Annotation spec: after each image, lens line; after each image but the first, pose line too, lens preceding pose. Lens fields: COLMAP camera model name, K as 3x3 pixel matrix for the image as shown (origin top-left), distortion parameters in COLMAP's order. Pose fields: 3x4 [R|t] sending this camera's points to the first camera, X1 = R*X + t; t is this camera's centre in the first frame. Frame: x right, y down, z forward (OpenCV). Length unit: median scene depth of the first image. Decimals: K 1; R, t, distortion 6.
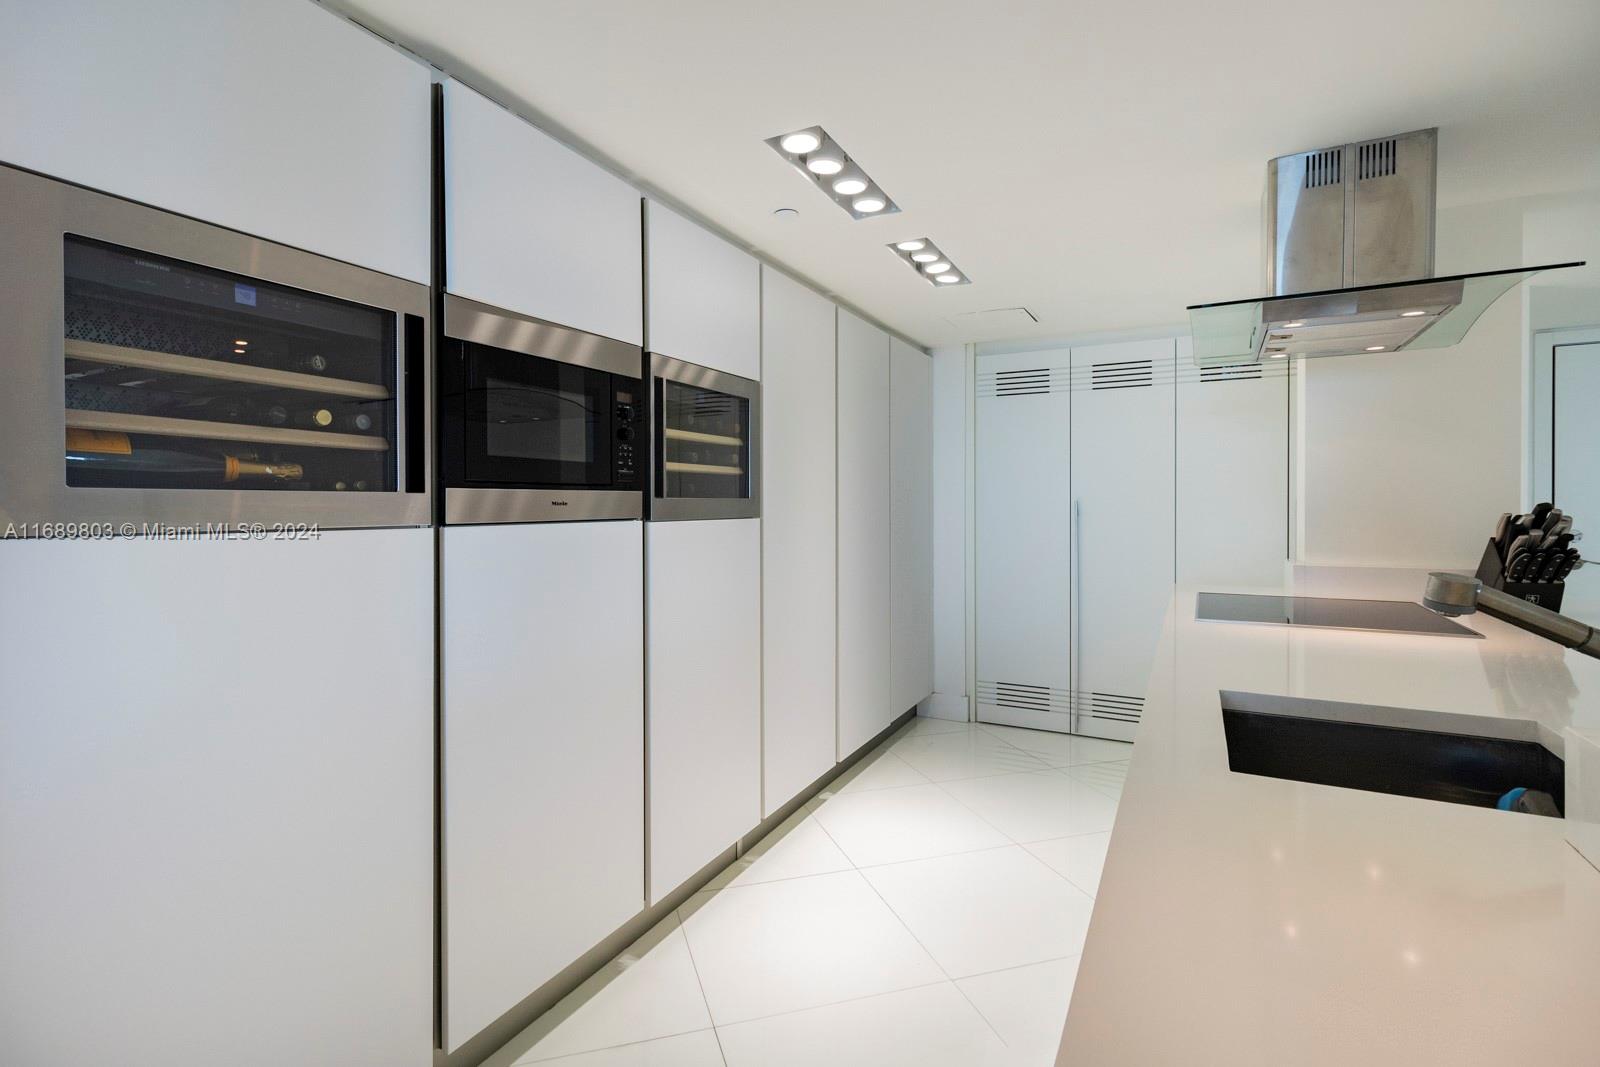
lens RADIAL K [[737.0, 0, 800.4], [0, 737.0, 506.6], [0, 0, 1]] dist [-0.001172, 0.000046]
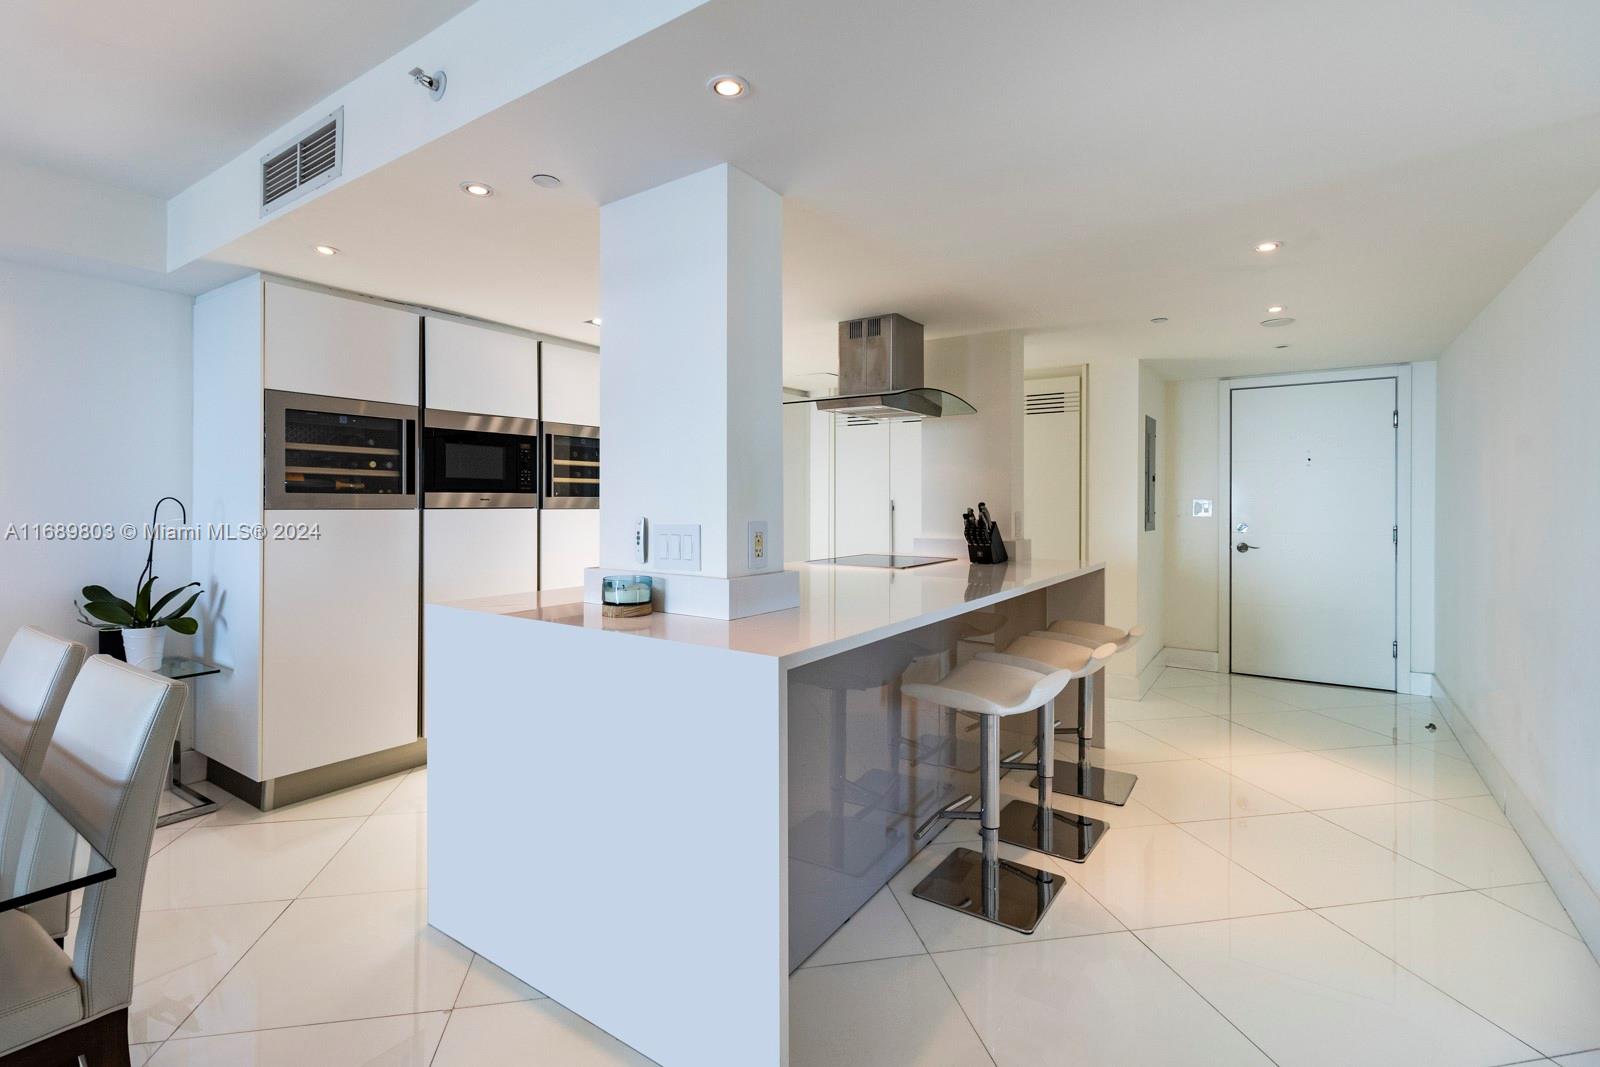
lens RADIAL K [[737.0, 0, 800.4], [0, 737.0, 506.6], [0, 0, 1]] dist [-0.001172, 0.000046]
pose [[0.991854, 0.006127, -0.127235, 0.784430], [-0.006043, 0.999981, 0.001048, 0.007856], [0.127239, -0.000270, 0.991872, -0.914946]]
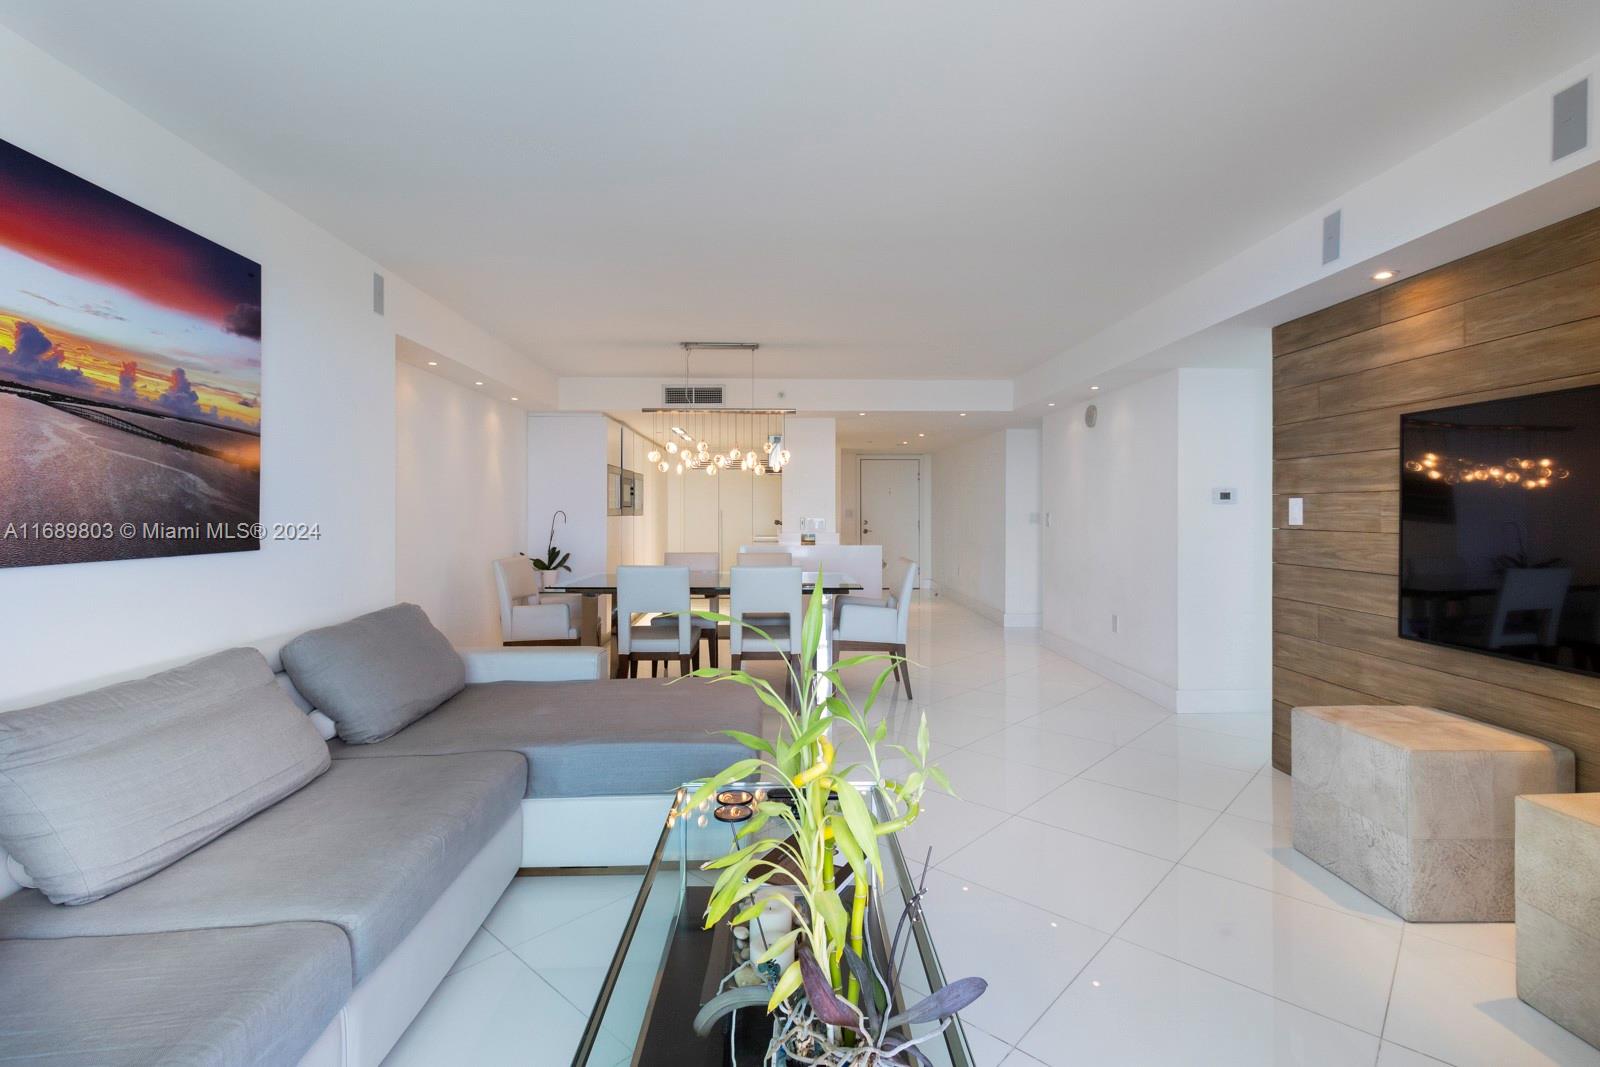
lens RADIAL K [[737.0, 0, 800.4], [0, 737.0, 506.6], [0, 0, 1]] dist [-0.001172, 0.000046]
pose [[0.870557, 0.005355, 0.492038, -1.500182], [0.000761, 0.999925, -0.012228, 0.021918], [-0.492067, 0.011020, 0.870488, -3.130459]]
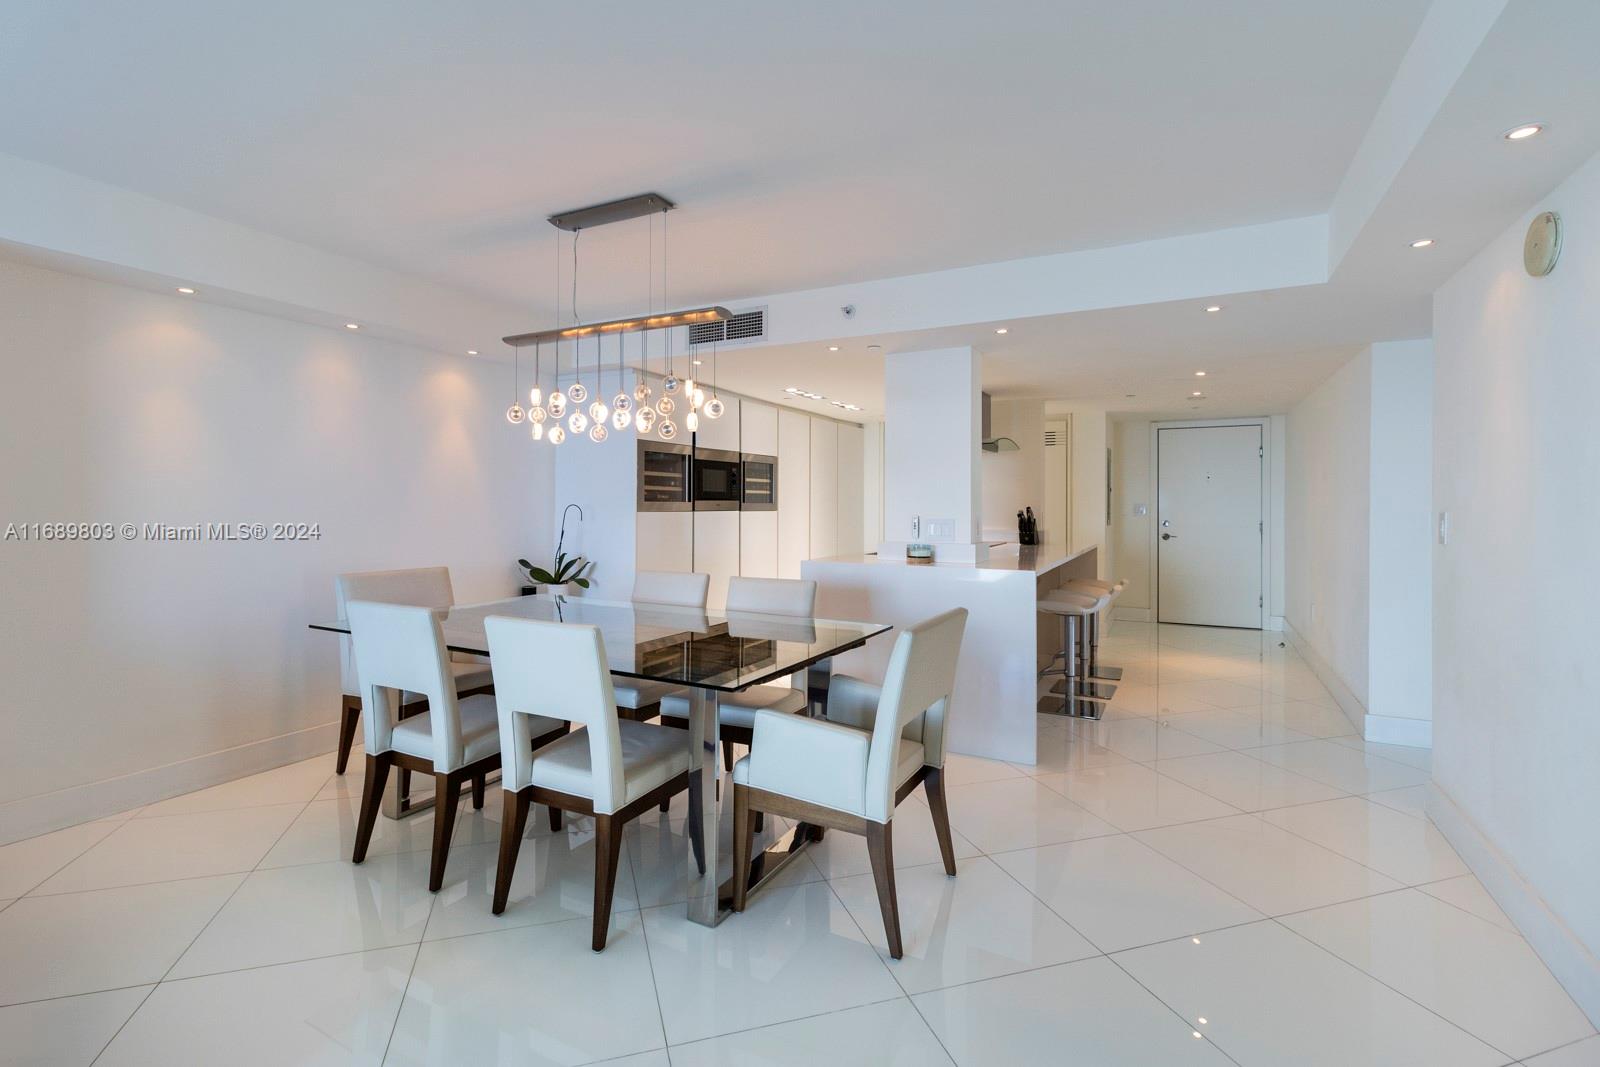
lens RADIAL K [[744.1, 0, 793.2], [0, 744.1, 505.1], [0, 0, 1]] dist [-0.000078, 0.001197]
pose [[0.999962, 0.005653, -0.006577, 0.022180], [-0.005673, 0.999979, -0.002988, 0.004133], [0.006560, 0.003025, 0.999974, -2.127606]]
